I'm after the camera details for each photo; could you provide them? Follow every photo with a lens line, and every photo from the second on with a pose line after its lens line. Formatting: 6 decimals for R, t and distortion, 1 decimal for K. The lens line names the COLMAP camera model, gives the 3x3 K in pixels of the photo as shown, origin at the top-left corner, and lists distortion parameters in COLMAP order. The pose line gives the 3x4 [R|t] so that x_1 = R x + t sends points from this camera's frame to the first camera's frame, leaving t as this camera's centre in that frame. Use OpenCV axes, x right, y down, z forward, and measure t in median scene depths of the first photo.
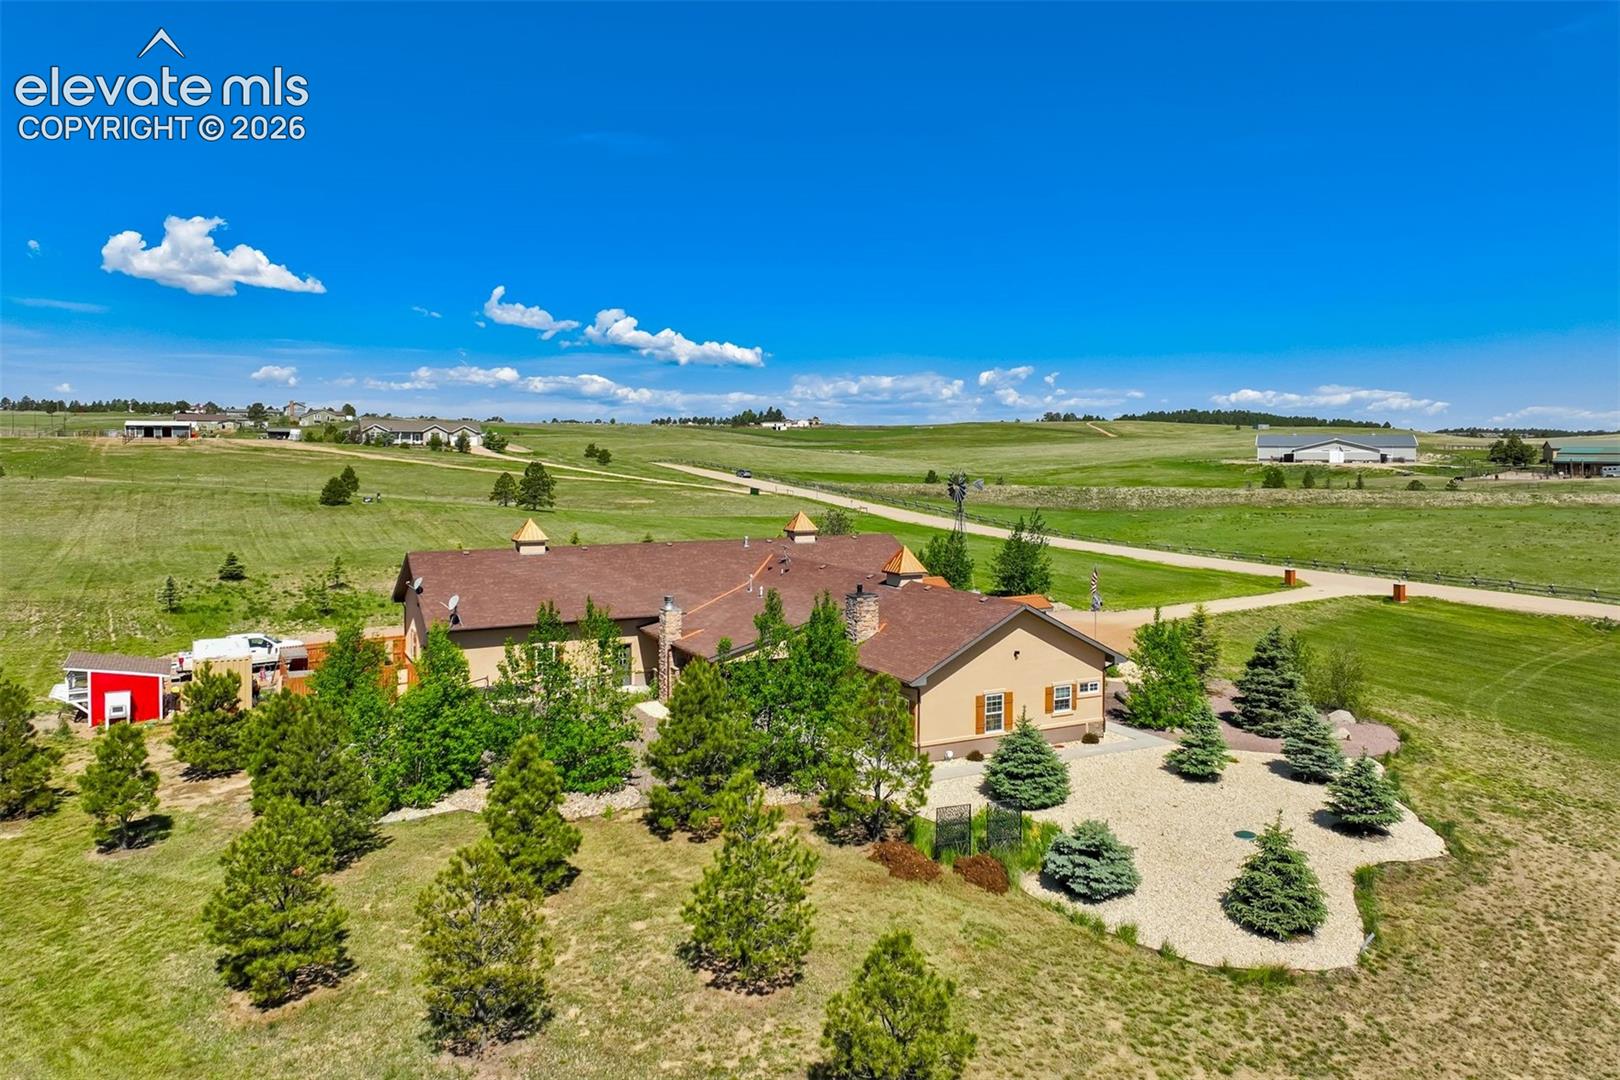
lens RADIAL K [[1121.6, 0, 810.0], [0, 1121.6, 540.0], [0, 0, 1]] dist [-0.007233, 0.026377]
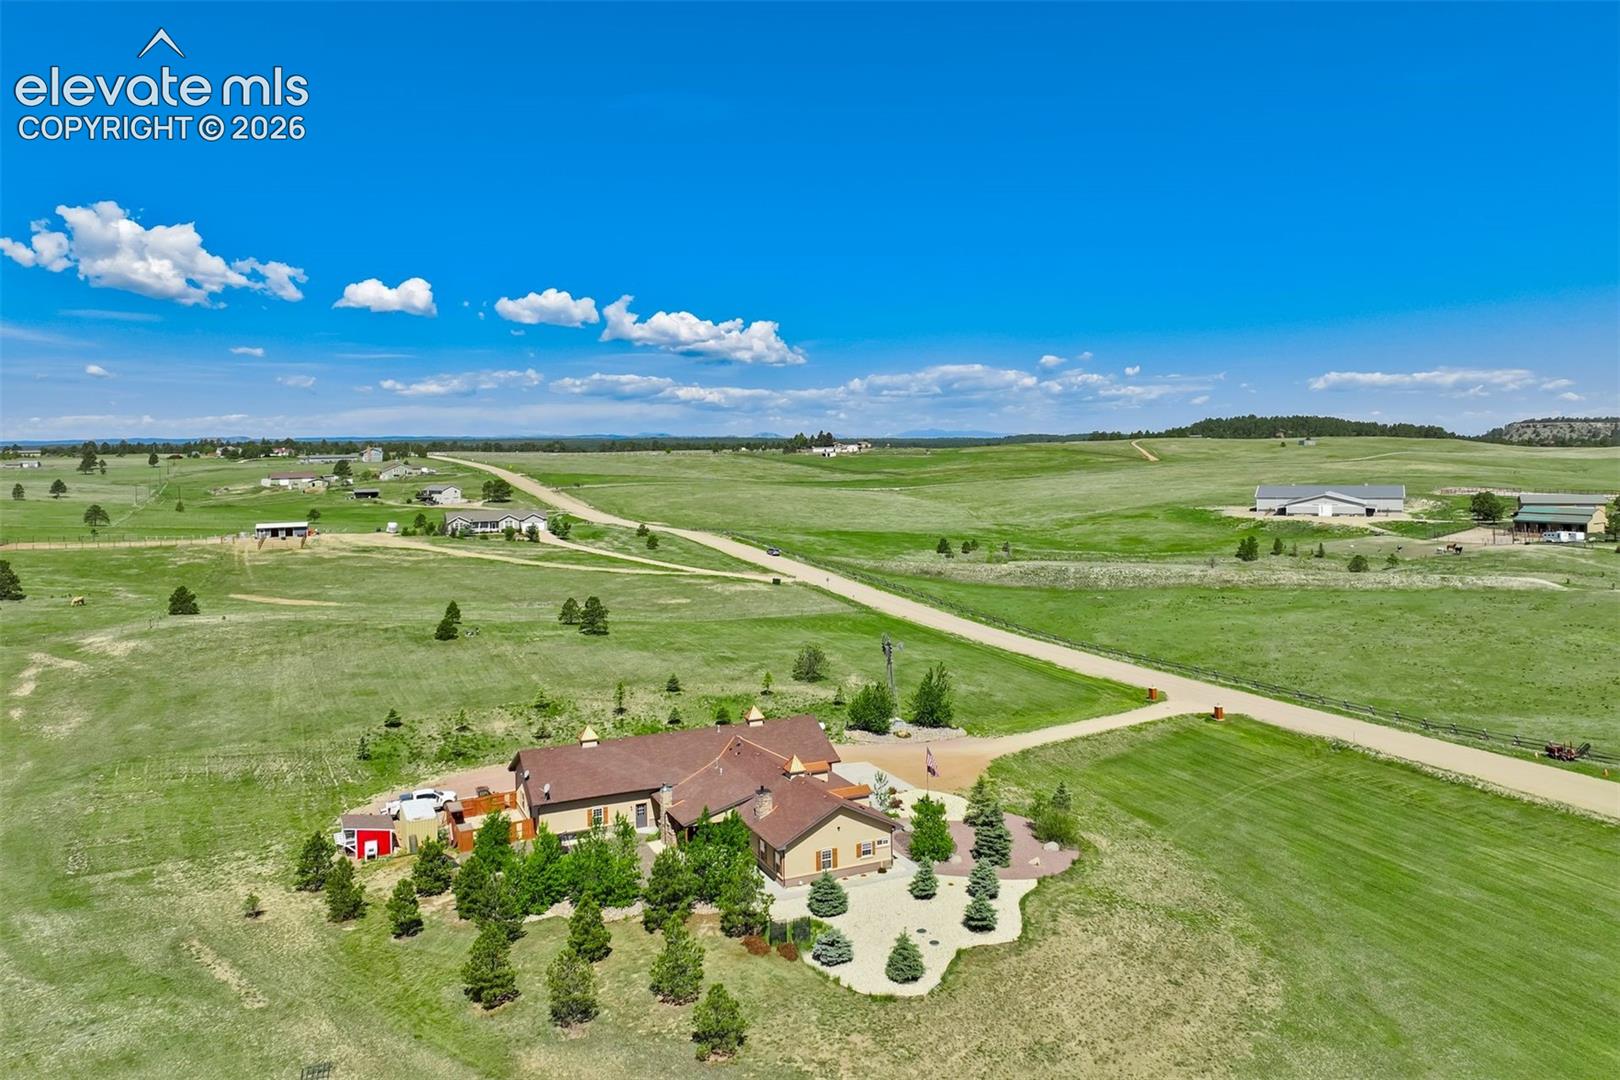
lens RADIAL K [[1148.2, 0, 810.0], [0, 1148.2, 540.0], [0, 0, 1]] dist [-0.001743, 0.016597]
pose [[0.998199, -0.018279, -0.057138, 0.251705], [0.018307, 0.999832, -0.000023, -0.385494], [0.057129, -0.001023, 0.998366, -0.947270]]
